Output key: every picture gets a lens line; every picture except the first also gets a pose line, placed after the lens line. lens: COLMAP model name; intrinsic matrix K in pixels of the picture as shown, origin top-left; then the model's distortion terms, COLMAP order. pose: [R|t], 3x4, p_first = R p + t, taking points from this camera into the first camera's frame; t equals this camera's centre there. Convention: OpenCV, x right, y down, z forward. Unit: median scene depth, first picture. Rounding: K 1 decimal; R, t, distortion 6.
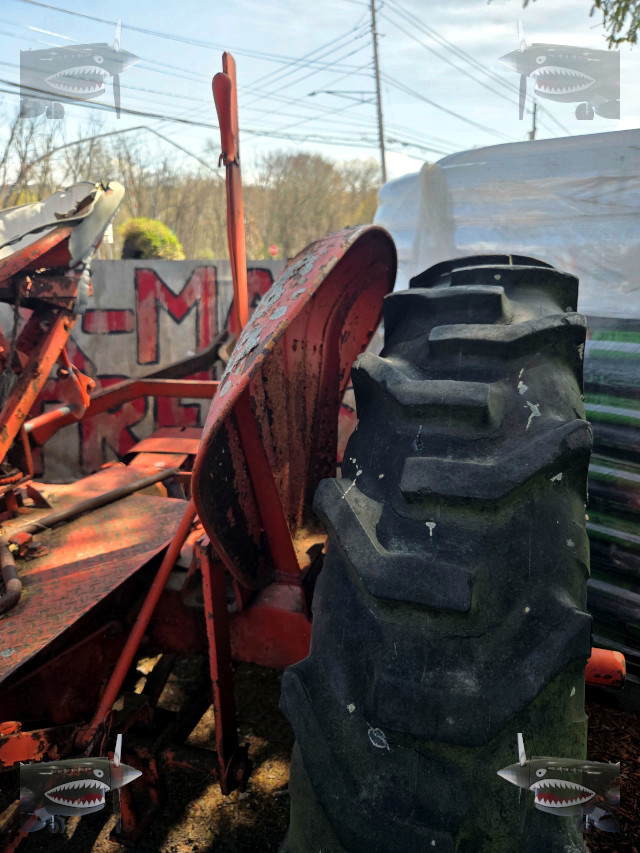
lens RADIAL K [[586.0, 0, 322.9], [0, 586.0, 429.8], [0, 0, 1]] dist [0.044479, -0.040269]
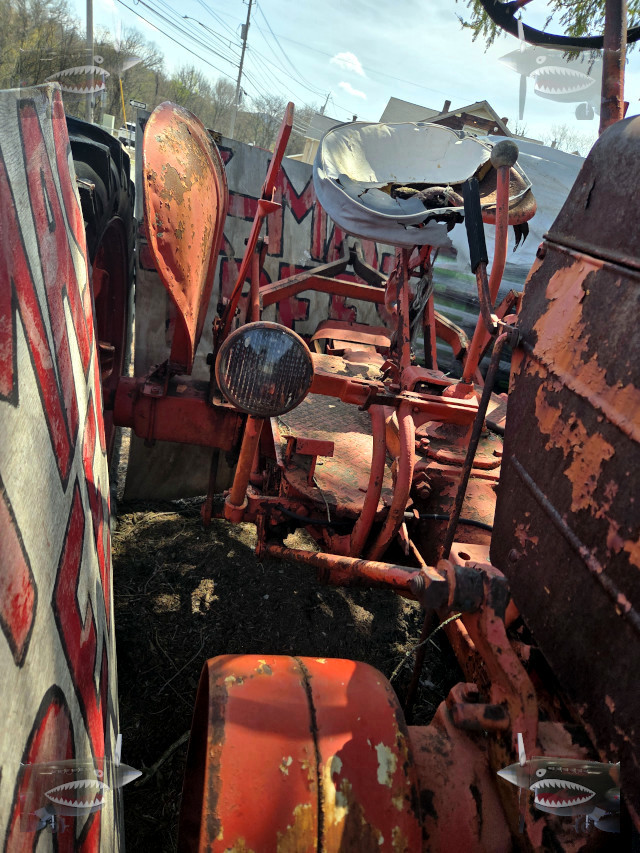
lens RADIAL K [[573.6, 0, 330.8], [0, 573.6, 441.5], [0, 0, 1]] dist [0.054654, -0.048003]
pose [[0.848831, 0.019615, 0.528301, -0.976123], [-0.118900, 0.980793, 0.154623, 0.064326], [-0.515121, -0.194064, 0.834859, -0.041838]]
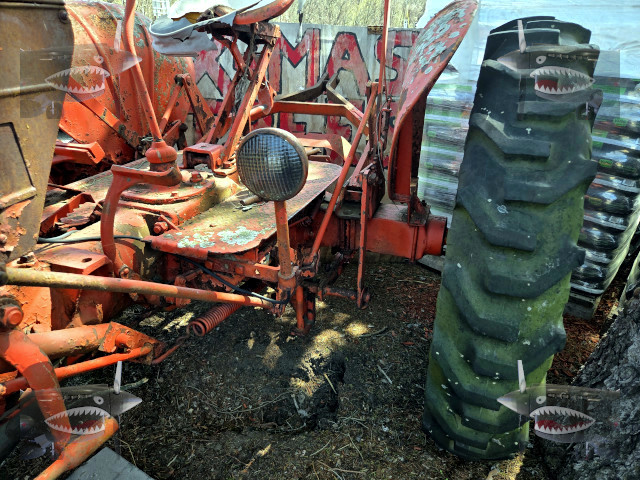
lens RADIAL K [[431.5, 0, 323.3], [0, 431.5, 242.7], [0, 0, 1]] dist [0.058208, -0.047850]
pose [[0.998307, 0.057860, 0.005893, -0.192075], [-0.058091, 0.987091, 0.149252, 0.123454], [0.002819, -0.149341, 0.988782, -0.244139]]
